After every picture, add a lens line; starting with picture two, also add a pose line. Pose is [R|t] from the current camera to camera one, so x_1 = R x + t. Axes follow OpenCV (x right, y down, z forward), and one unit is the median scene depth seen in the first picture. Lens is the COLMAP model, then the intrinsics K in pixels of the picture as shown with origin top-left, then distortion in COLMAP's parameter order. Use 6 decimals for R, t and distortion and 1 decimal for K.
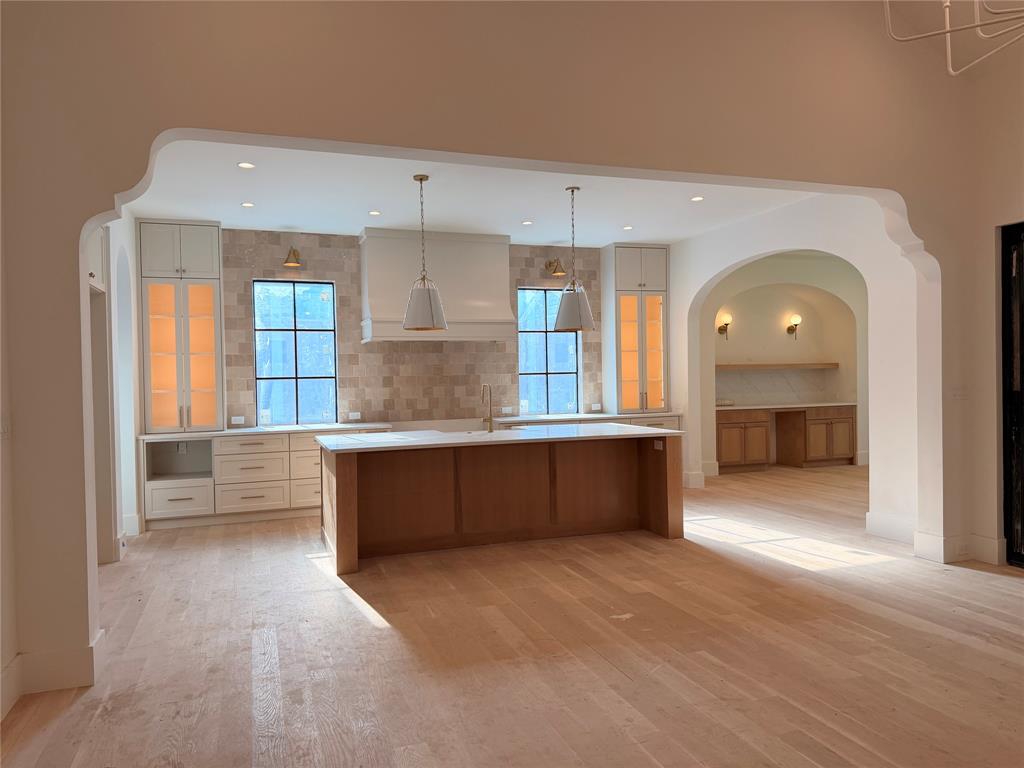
lens RADIAL K [[711.4, 0, 503.9], [0, 711.4, 387.0], [0, 0, 1]] dist [0.115452, -0.170075]
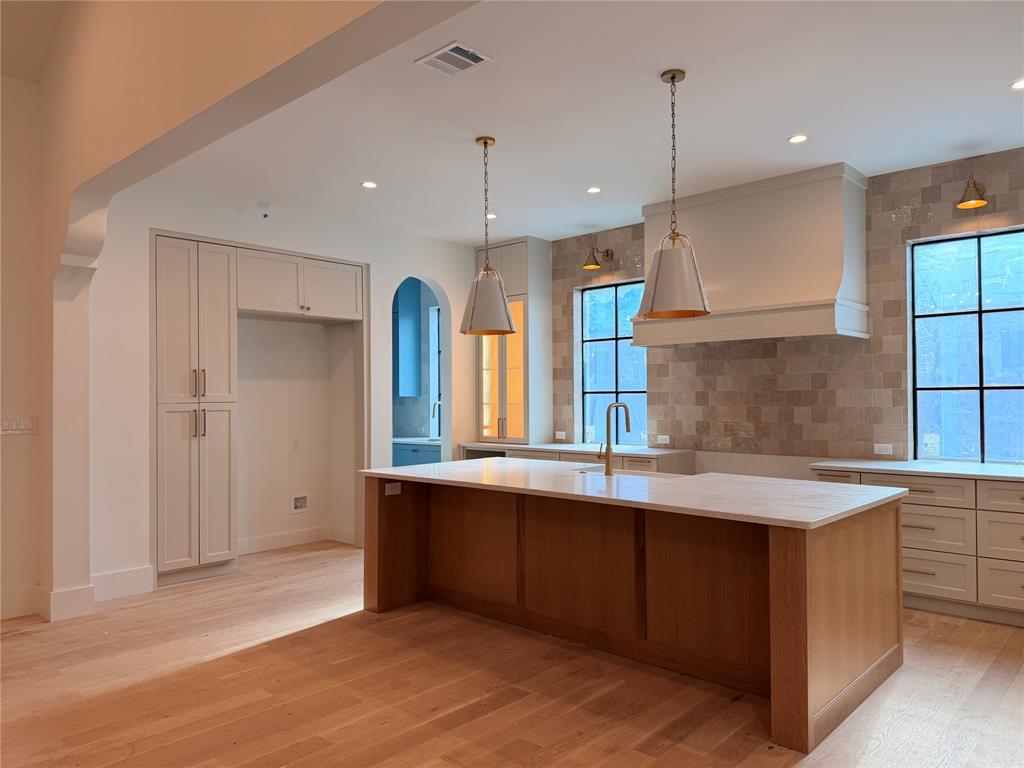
lens RADIAL K [[711.4, 0, 503.9], [0, 711.4, 387.0], [0, 0, 1]] dist [0.115452, -0.170075]
pose [[0.464995, 0.003918, -0.885305, 0.810260], [-0.012433, 0.999920, -0.002106, -0.029483], [0.885226, 0.011986, 0.465007, 0.877143]]
